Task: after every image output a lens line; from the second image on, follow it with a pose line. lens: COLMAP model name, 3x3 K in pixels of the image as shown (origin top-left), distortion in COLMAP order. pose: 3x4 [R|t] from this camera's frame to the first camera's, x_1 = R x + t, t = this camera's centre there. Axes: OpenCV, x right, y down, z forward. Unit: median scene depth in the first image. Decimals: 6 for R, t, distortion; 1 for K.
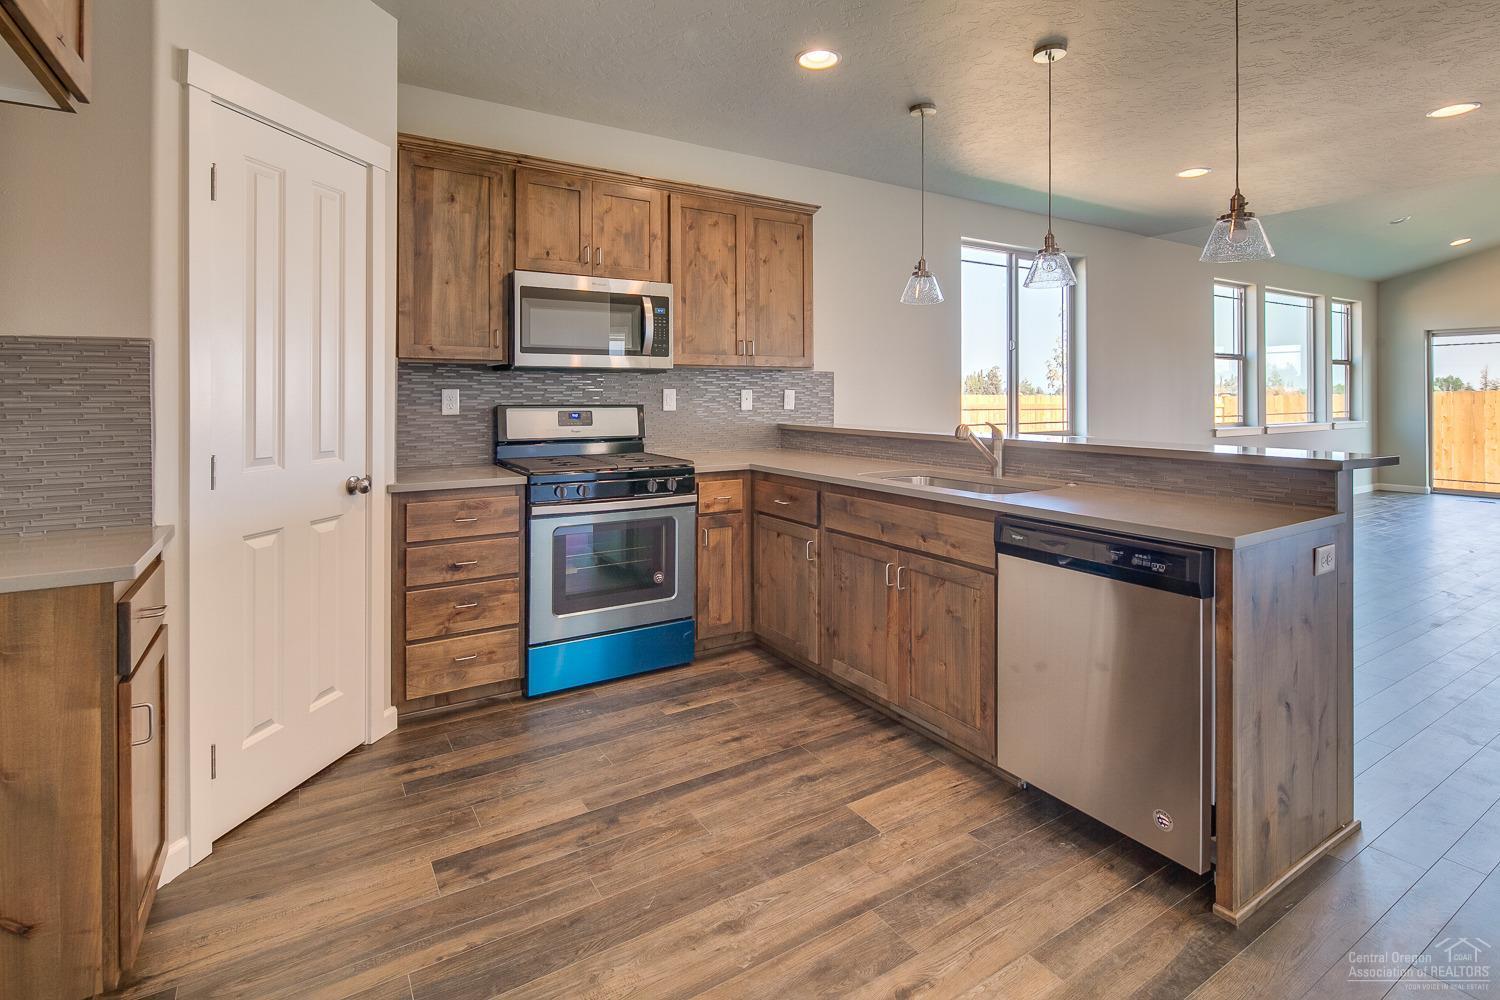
lens RADIAL K [[719.2, 0, 751.2], [0, 719.2, 392.8], [0, 0, 1]] dist [-0.001336, -0.000646]
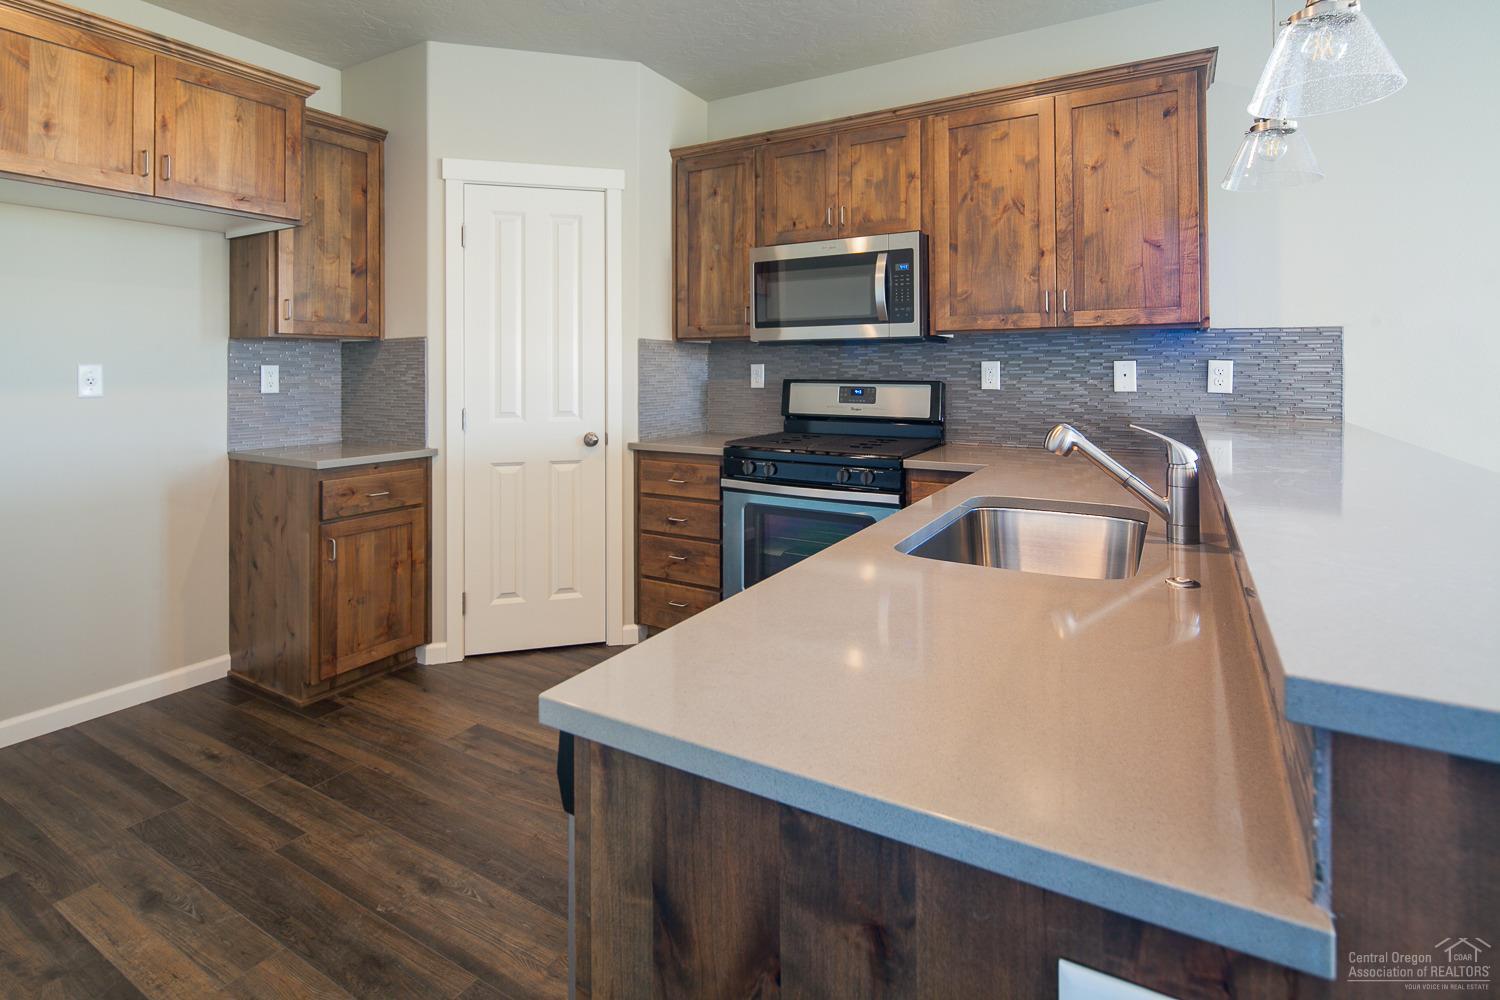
lens RADIAL K [[752.0, 0, 722.7], [0, 752.0, 361.1], [0, 0, 1]] dist [0.001172, -0.002957]
pose [[0.446481, -0.010620, -0.894730, 0.589058], [0.003677, 0.999943, -0.010034, 0.001725], [0.894785, 0.001190, 0.446495, 0.463914]]
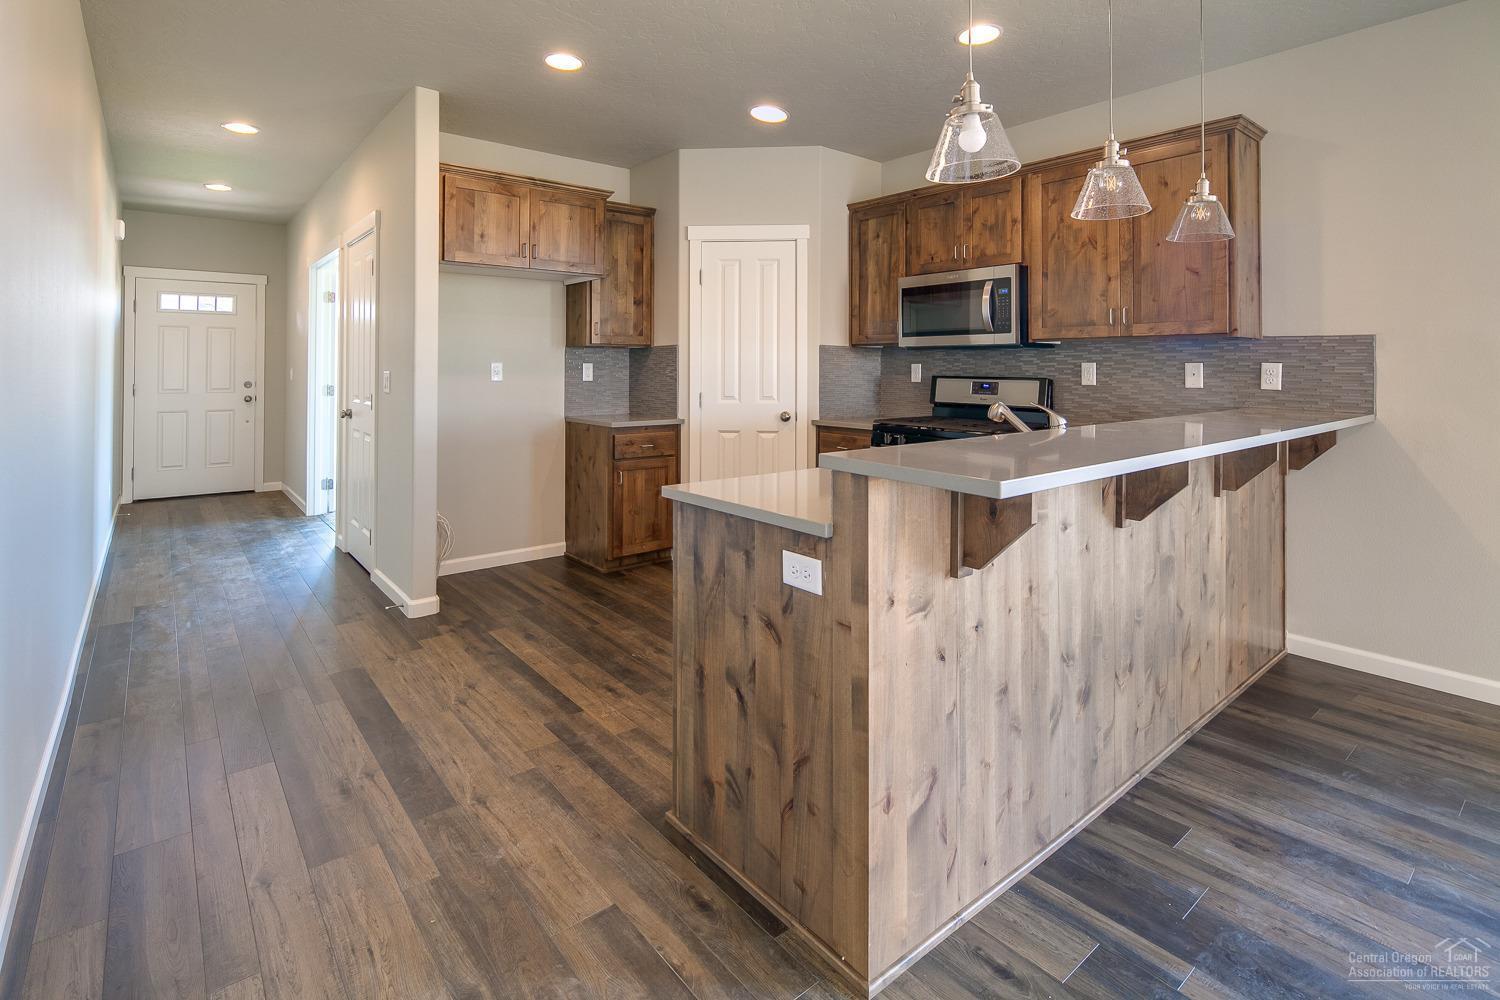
lens RADIAL K [[731.3, 0, 746.4], [0, 731.3, 357.0], [0, 0, 1]] dist [0.000254, -0.000387]
pose [[0.122943, -0.012751, -0.992332, 0.988215], [-0.002403, 0.999911, -0.013146, 0.001239], [0.992411, 0.004001, 0.122902, 0.513080]]
